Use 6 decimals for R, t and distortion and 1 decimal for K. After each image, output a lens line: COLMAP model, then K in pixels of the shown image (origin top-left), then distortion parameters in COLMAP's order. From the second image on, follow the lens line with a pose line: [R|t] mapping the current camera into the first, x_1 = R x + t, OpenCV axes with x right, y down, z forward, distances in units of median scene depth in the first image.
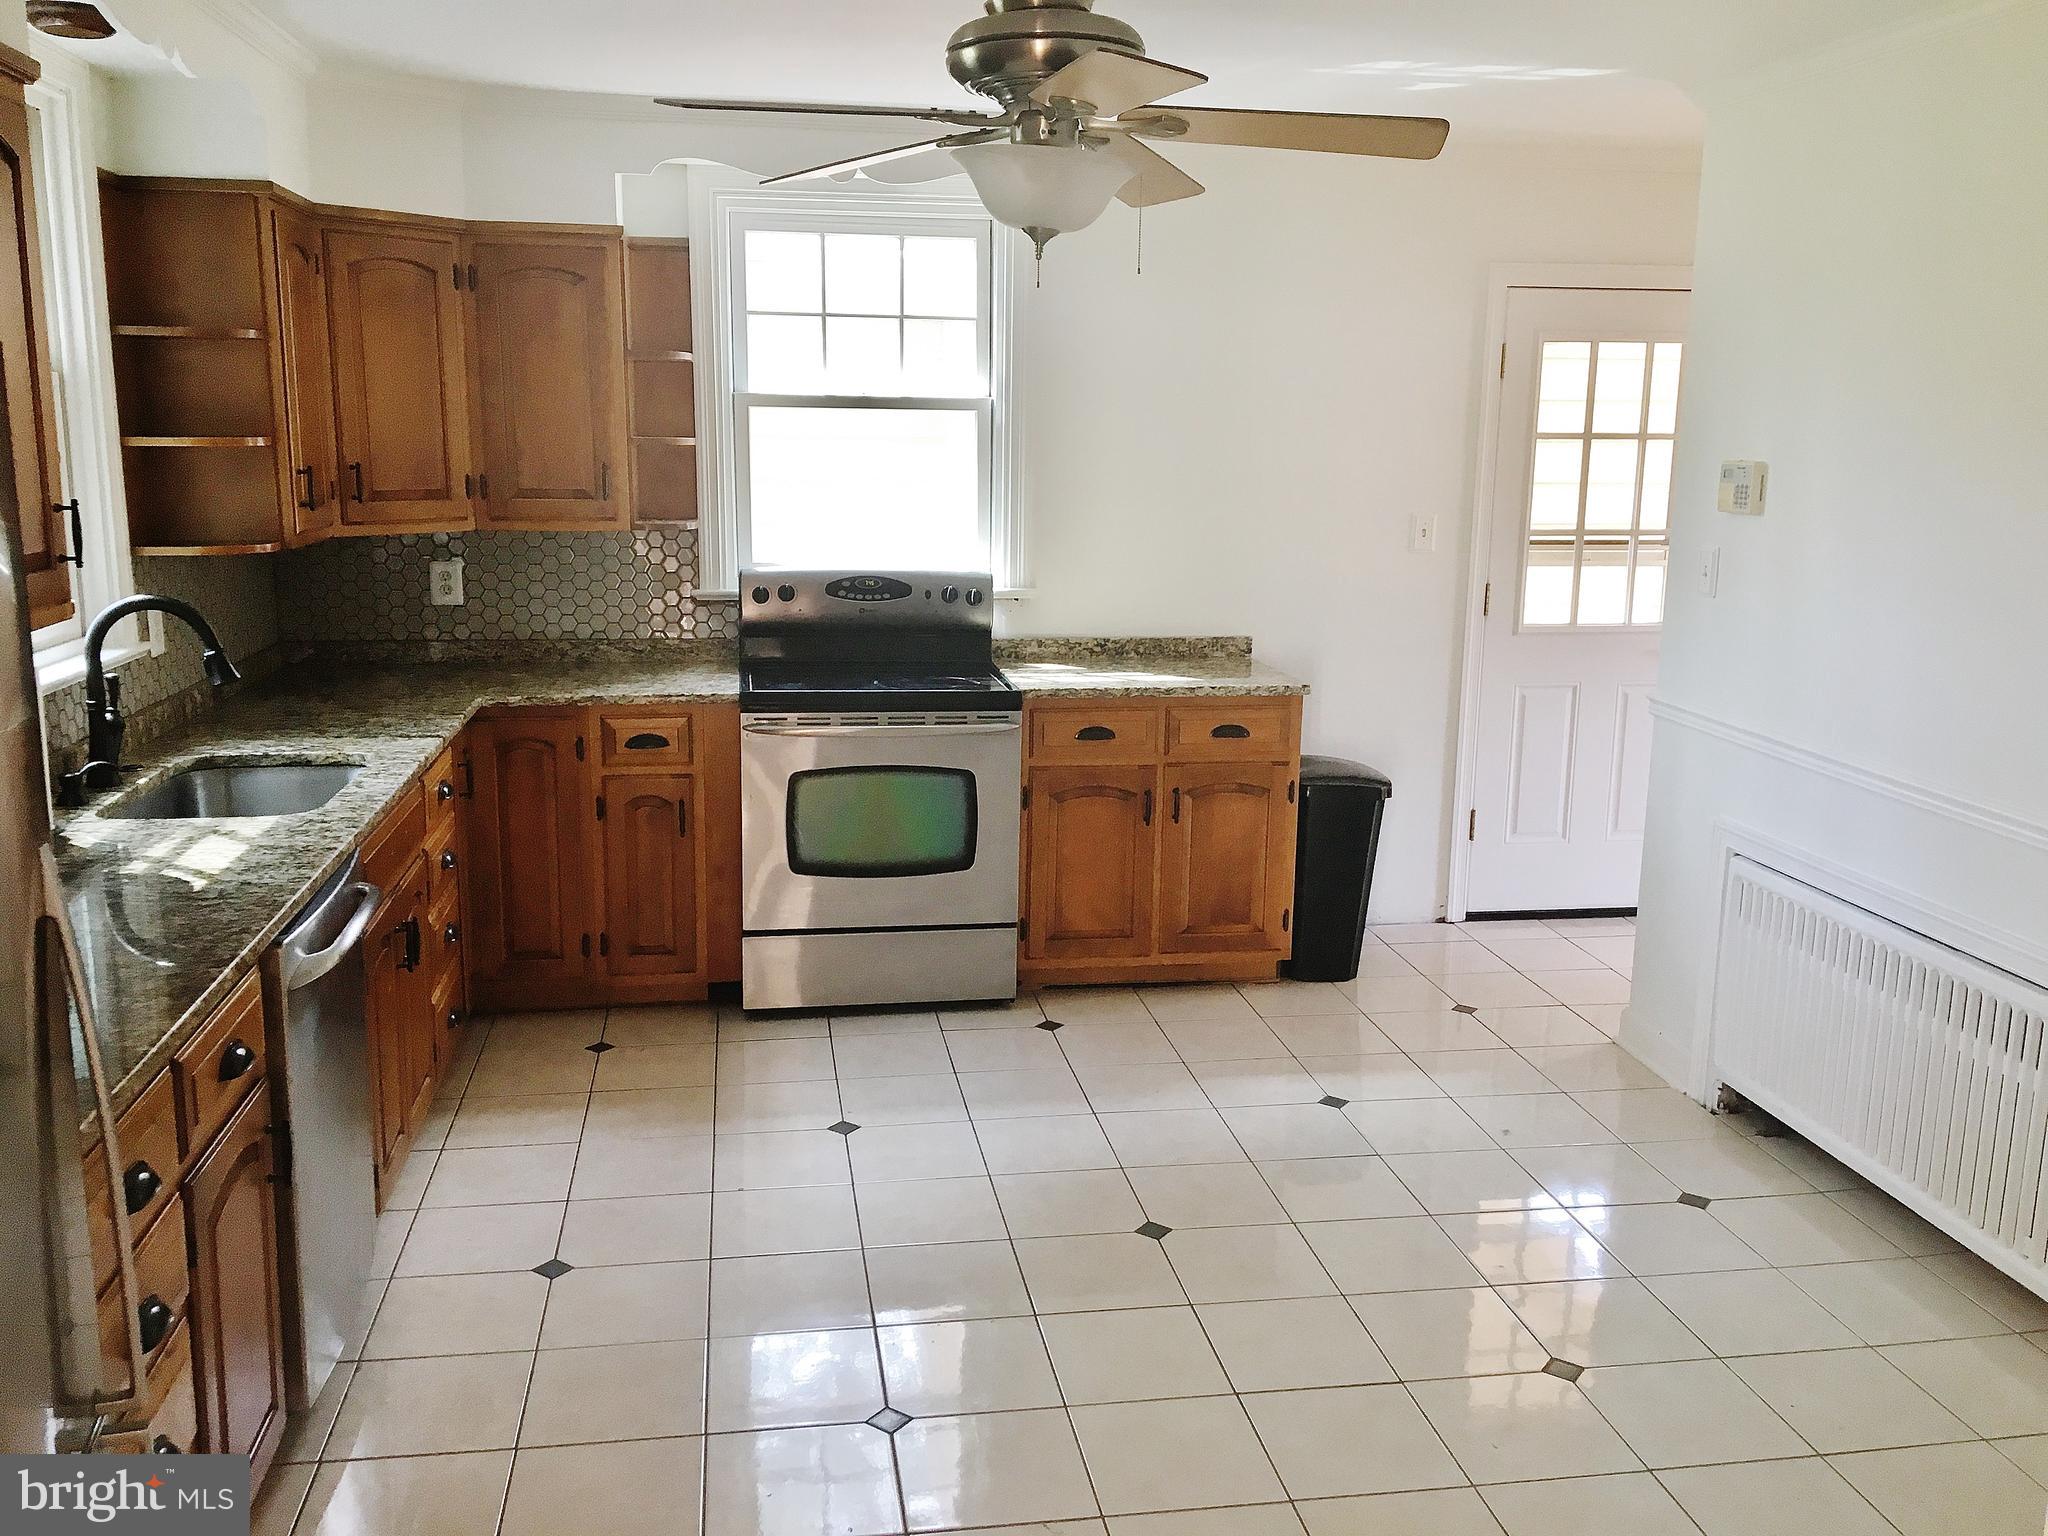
lens RADIAL K [[1714.4, 0, 1022.9], [0, 1714.4, 774.6], [0, 0, 1]] dist [0.063145, -0.089282]
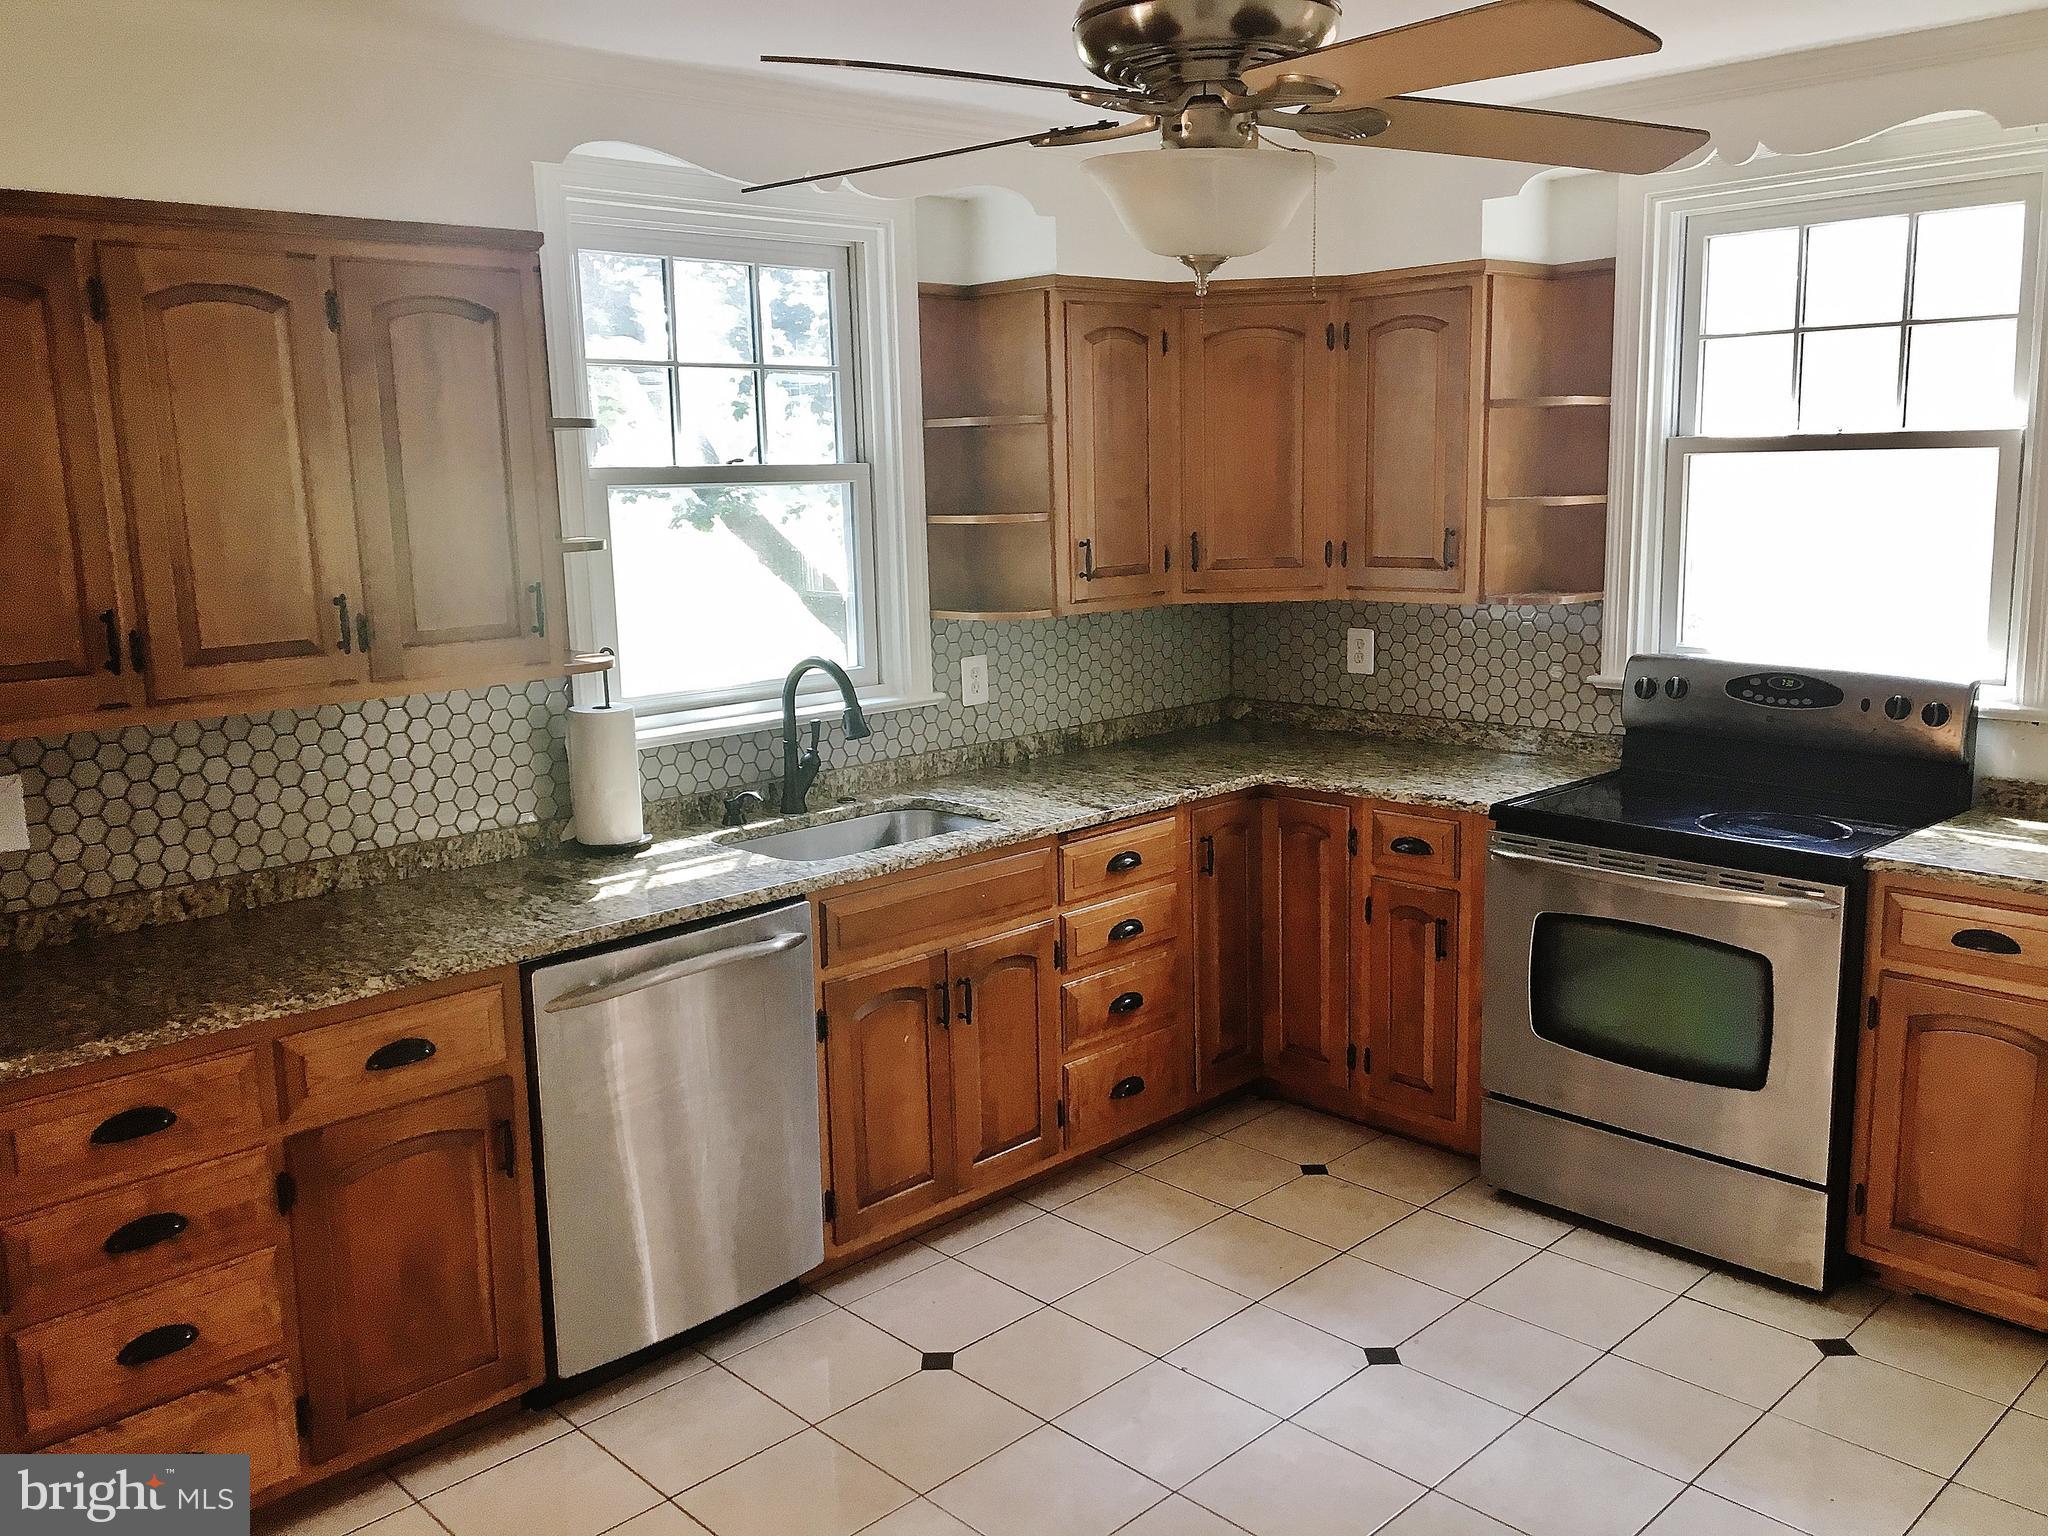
lens RADIAL K [[1714.4, 0, 1008.6], [0, 1714.4, 763.0], [0, 0, 1]] dist [0.063145, -0.089282]
pose [[0.567303, 0.114981, -0.815442, 0.350837], [-0.131112, 0.990185, 0.048406, -0.071525], [0.813005, 0.079453, 0.576811, 0.300815]]
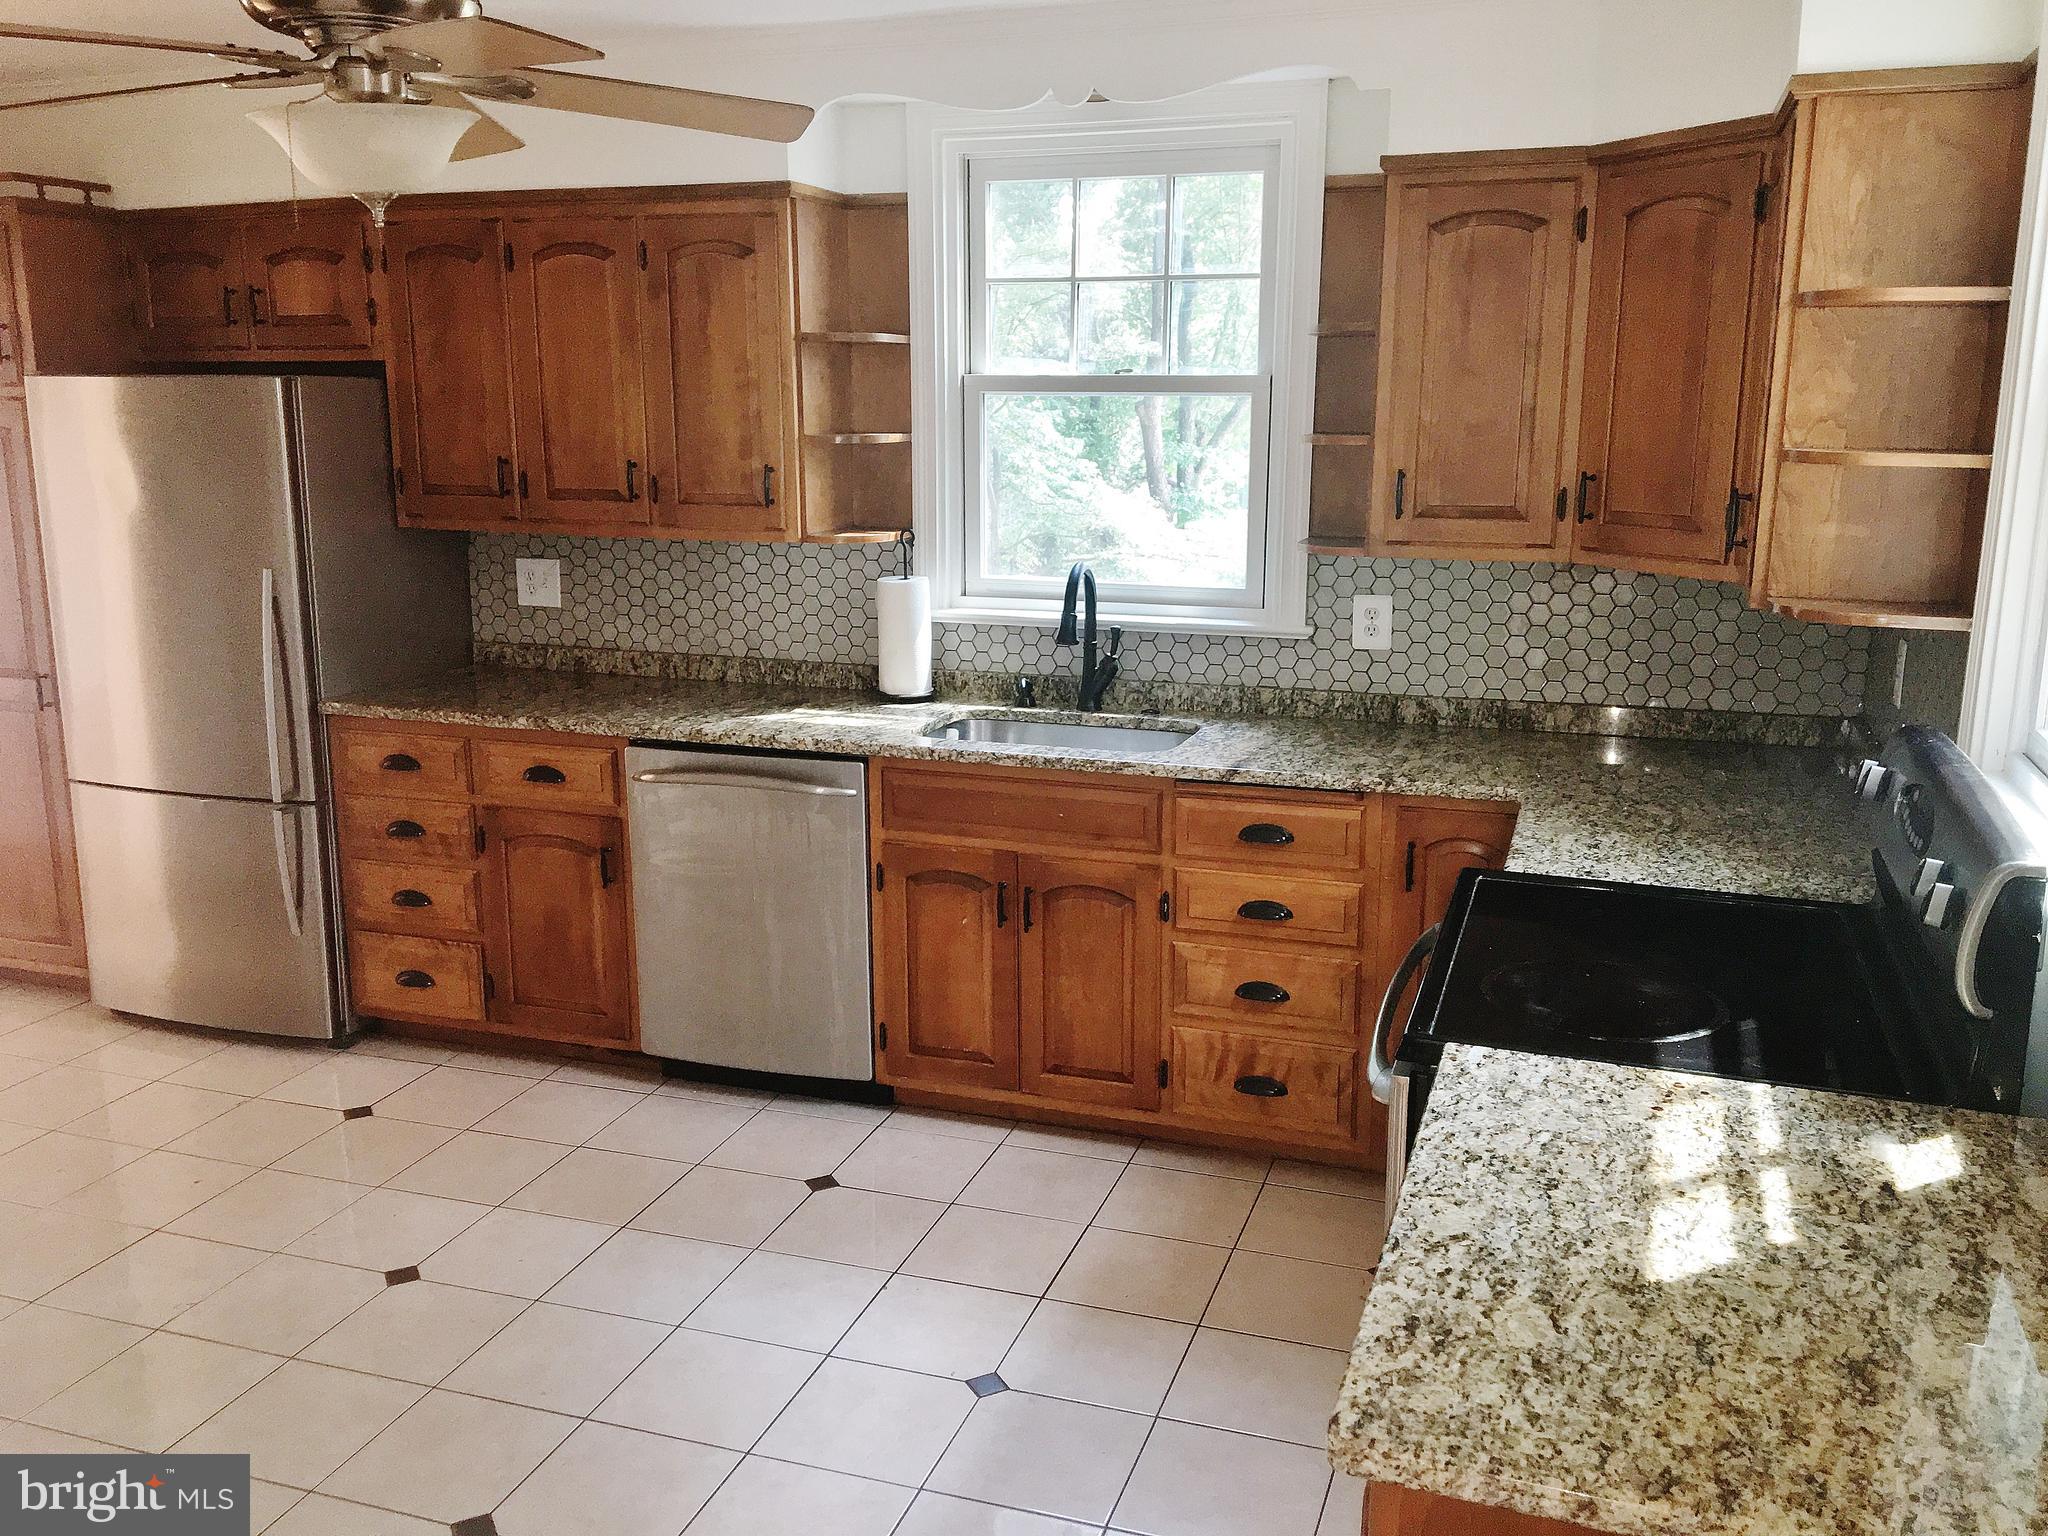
lens RADIAL K [[1714.4, 0, 1005.1], [0, 1714.4, 777.9], [0, 0, 1]] dist [0.063145, -0.089282]
pose [[-0.477283, 0.183354, -0.859408, 0.396498], [-0.180914, 0.936536, 0.300282, -0.226620], [0.859925, 0.298799, -0.413822, 1.086135]]
